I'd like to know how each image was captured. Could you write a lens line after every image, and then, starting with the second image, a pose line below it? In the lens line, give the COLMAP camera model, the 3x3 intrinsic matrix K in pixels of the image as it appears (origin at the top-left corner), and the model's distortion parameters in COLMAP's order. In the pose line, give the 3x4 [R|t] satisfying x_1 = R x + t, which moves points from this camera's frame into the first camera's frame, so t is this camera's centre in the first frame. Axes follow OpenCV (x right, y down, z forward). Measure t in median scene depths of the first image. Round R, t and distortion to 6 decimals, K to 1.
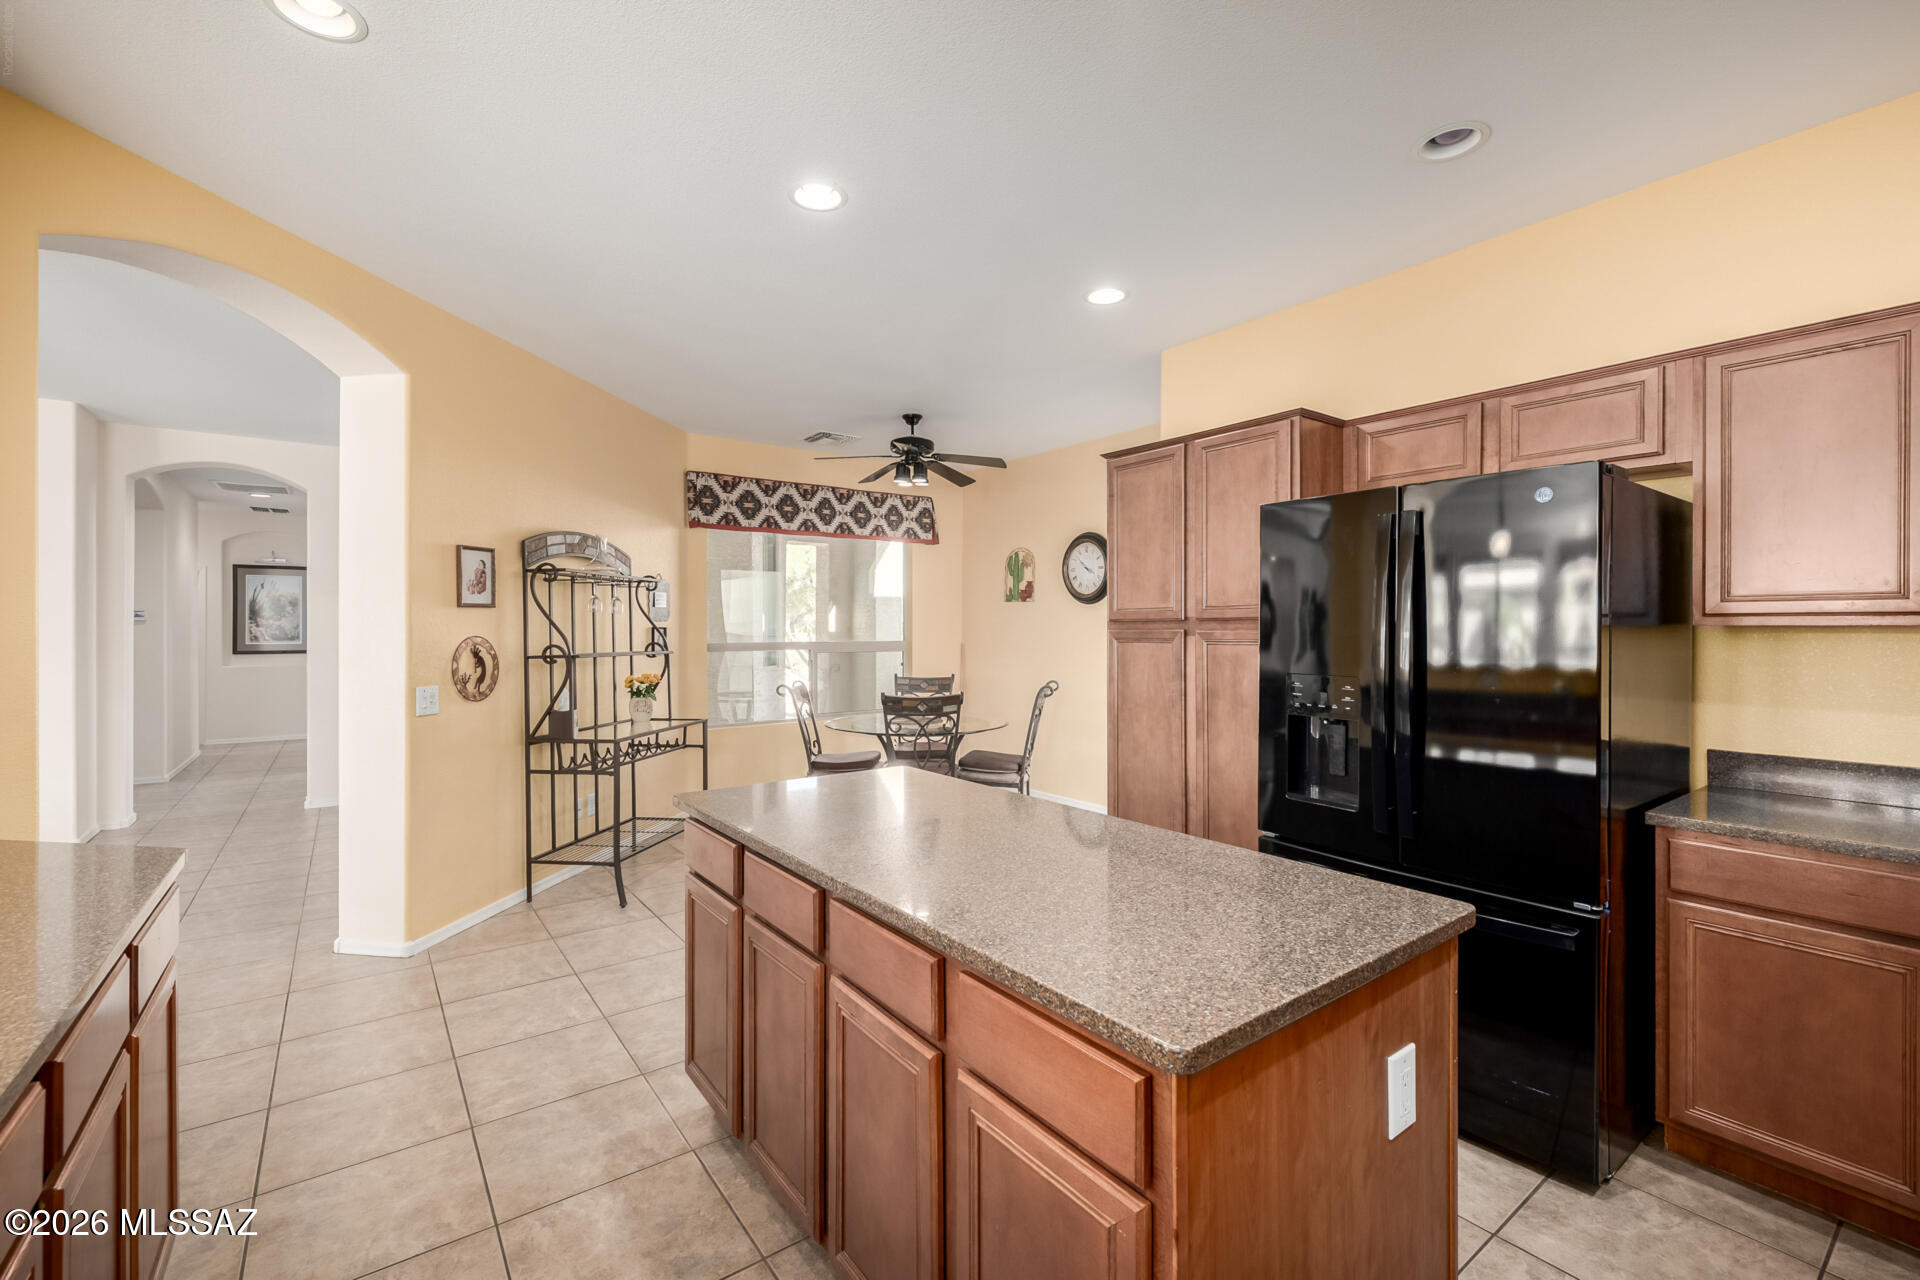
lens RADIAL K [[815.6, 0, 937.3], [0, 815.6, 629.5], [0, 0, 1]] dist [-0.000583, 0.000667]
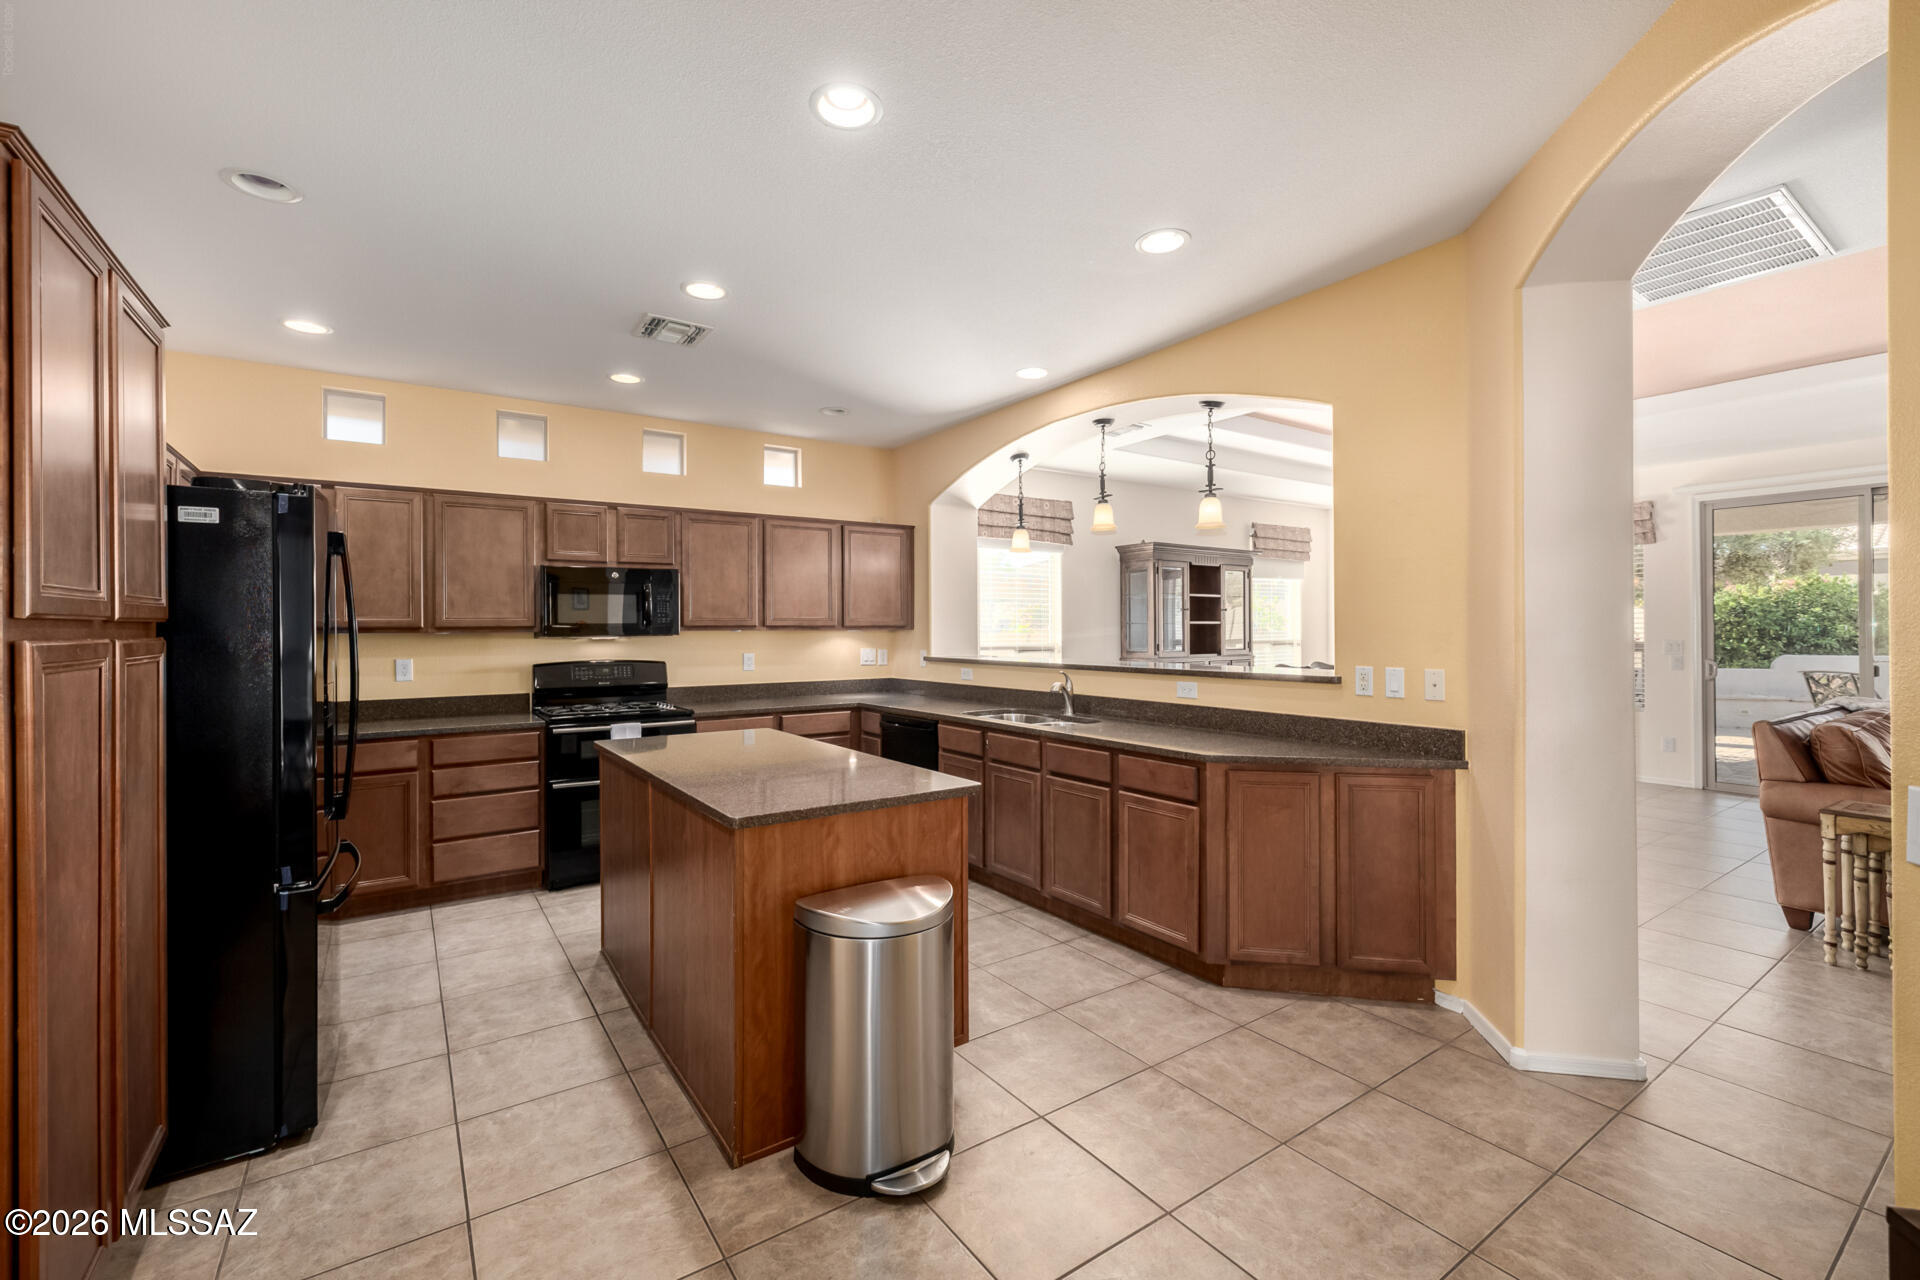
lens RADIAL K [[815.6, 0, 951.6], [0, 815.6, 626.2], [0, 0, 1]] dist [-0.000583, 0.000667]
pose [[-0.999690, 0.005120, 0.024383, -0.143478], [0.005048, 0.999983, -0.003037, -0.002619], [-0.024398, -0.002913, -0.999698, 0.963931]]
